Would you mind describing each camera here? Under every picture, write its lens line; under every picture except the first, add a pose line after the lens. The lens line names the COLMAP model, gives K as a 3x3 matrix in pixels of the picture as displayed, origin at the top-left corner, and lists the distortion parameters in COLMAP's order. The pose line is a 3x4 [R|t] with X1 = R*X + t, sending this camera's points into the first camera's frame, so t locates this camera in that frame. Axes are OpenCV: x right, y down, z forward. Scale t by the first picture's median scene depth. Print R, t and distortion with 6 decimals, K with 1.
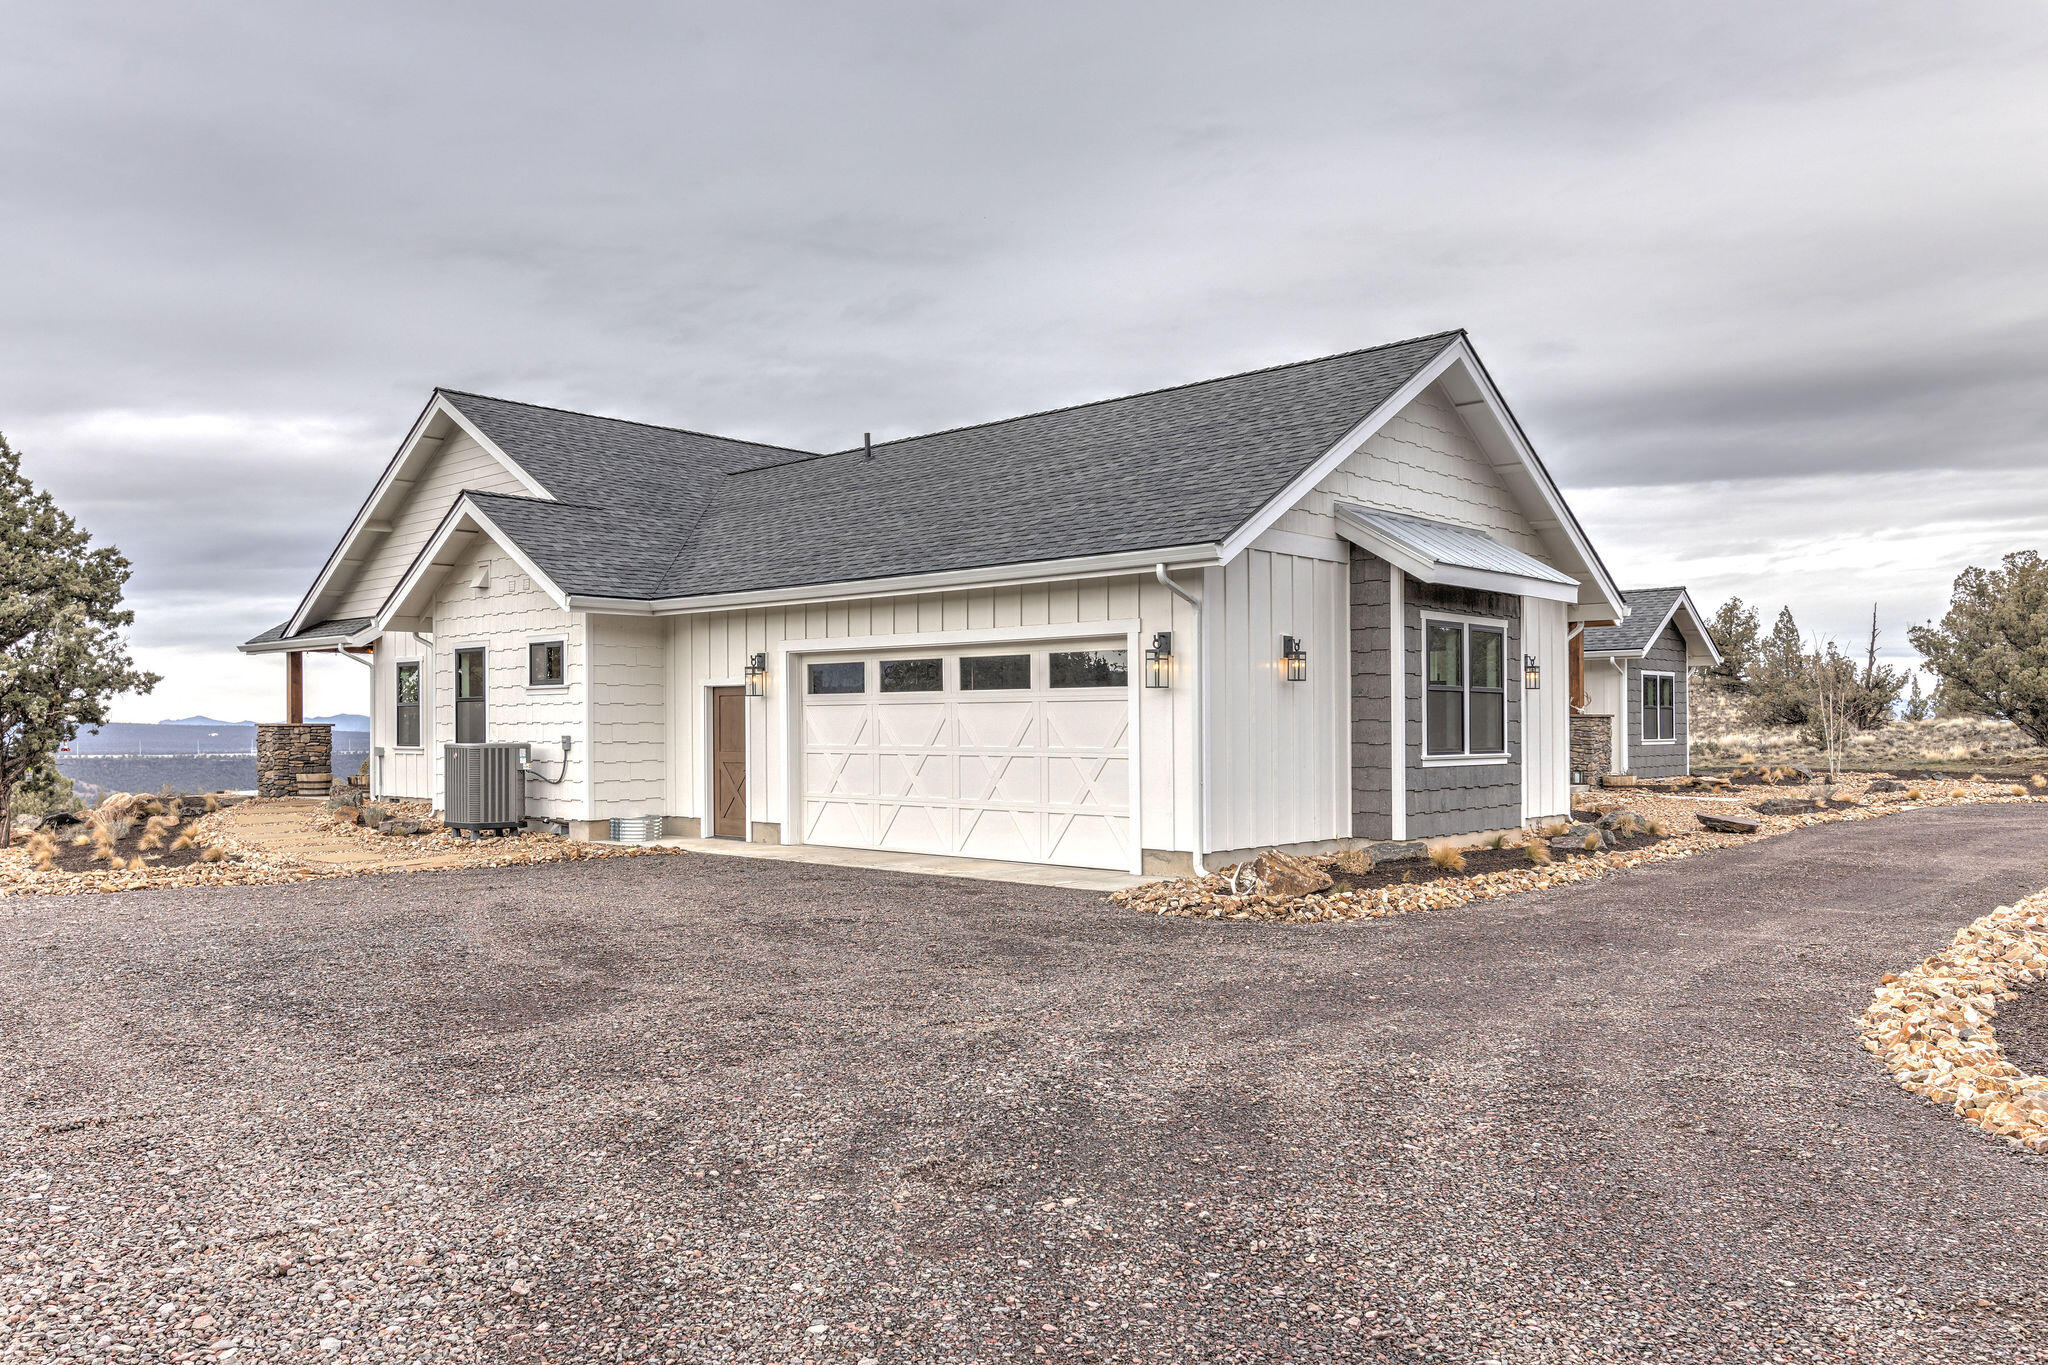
lens RADIAL K [[1485.6, 0, 1024.0], [0, 1485.6, 682.5], [0, 0, 1]] dist [0.000127, -0.000527]
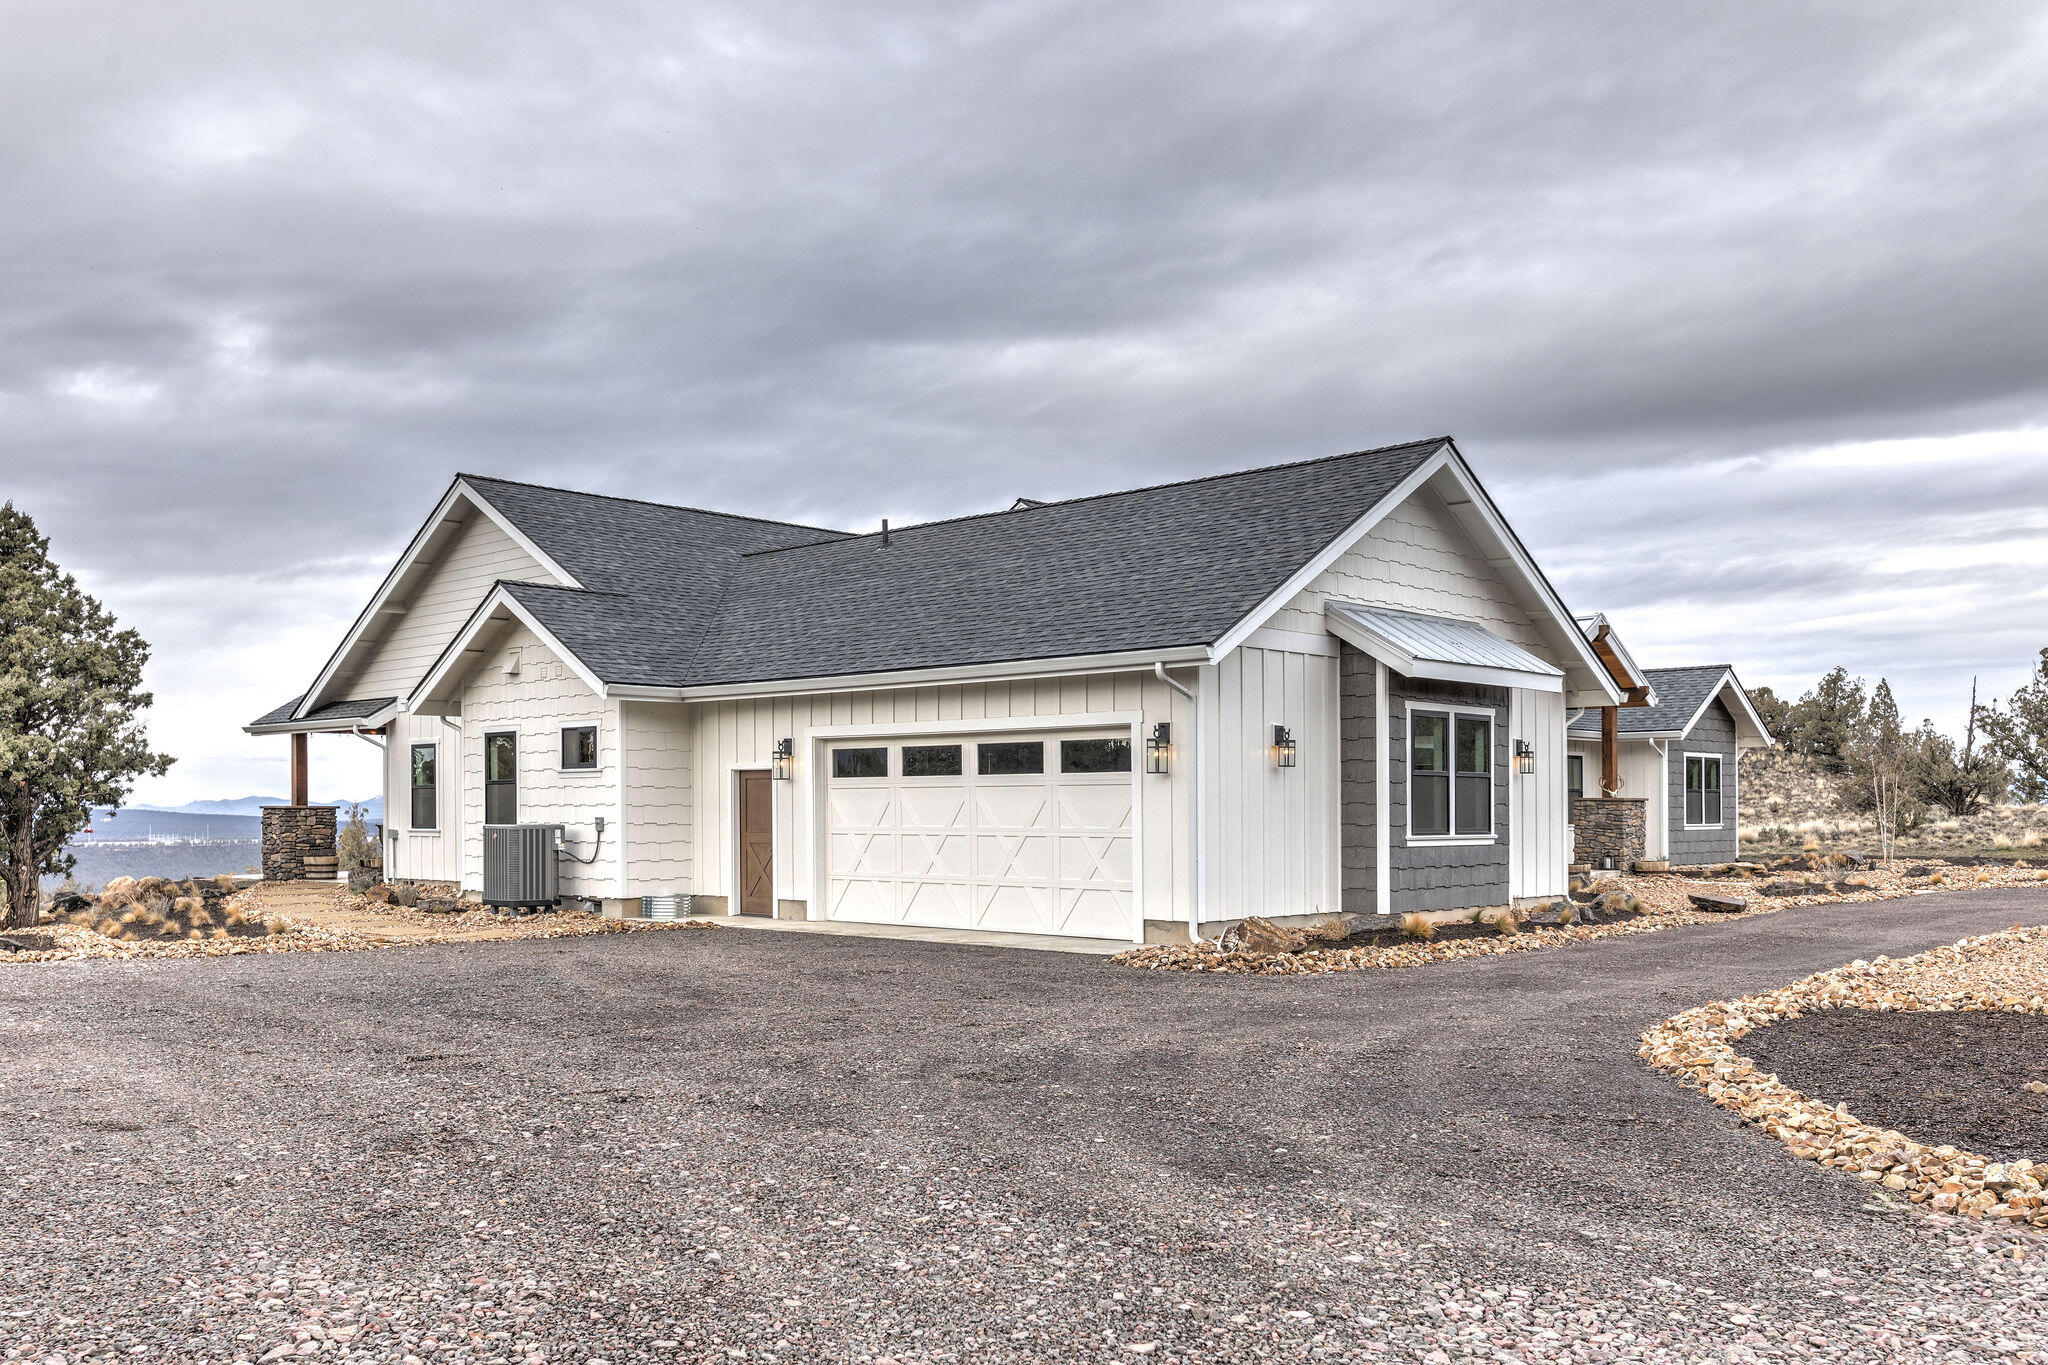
lens RADIAL K [[1786.9, 0, 1024.0], [0, 1786.9, 682.5], [0, 0, 1]] dist [-0.002862, 0.002418]
pose [[0.999932, 0.000395, -0.011614, 0.004496], [-0.000893, 0.999080, -0.042879, -0.005272], [0.011586, 0.042887, 0.999013, -0.259134]]
